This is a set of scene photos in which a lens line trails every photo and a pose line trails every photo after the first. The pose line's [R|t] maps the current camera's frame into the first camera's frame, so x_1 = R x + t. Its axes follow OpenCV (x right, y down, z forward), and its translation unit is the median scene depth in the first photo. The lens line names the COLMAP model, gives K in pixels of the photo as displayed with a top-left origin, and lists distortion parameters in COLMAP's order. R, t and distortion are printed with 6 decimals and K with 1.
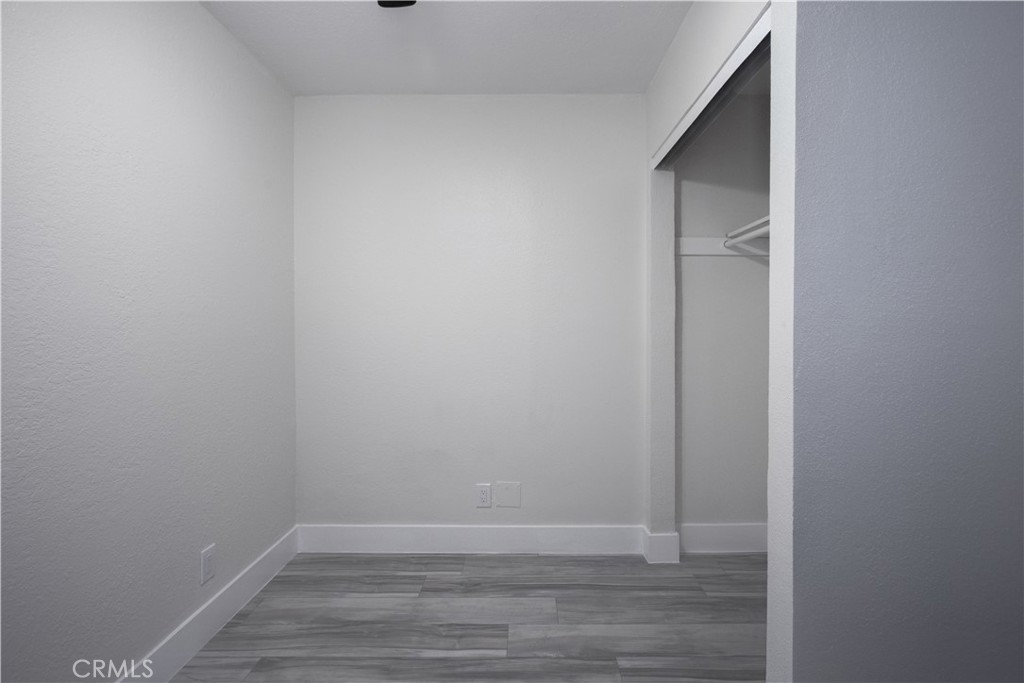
lens RADIAL K [[468.1, 0, 513.1], [0, 468.1, 338.6], [0, 0, 1]] dist [-0.011443, 0.005746]
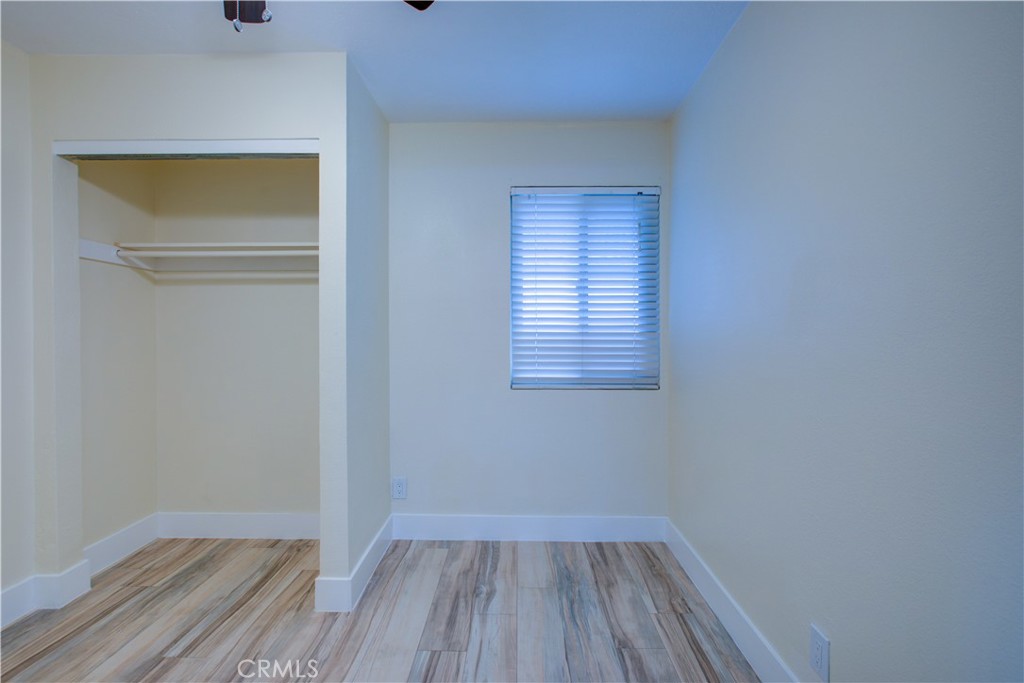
lens RADIAL K [[468.1, 0, 512.6], [0, 468.1, 337.9], [0, 0, 1]] dist [-0.011443, 0.005746]
pose [[0.014107, -0.008629, 0.999863, -0.614636], [0.023454, 0.999690, 0.008296, -0.008167], [-0.999625, 0.023334, 0.014305, 0.151111]]
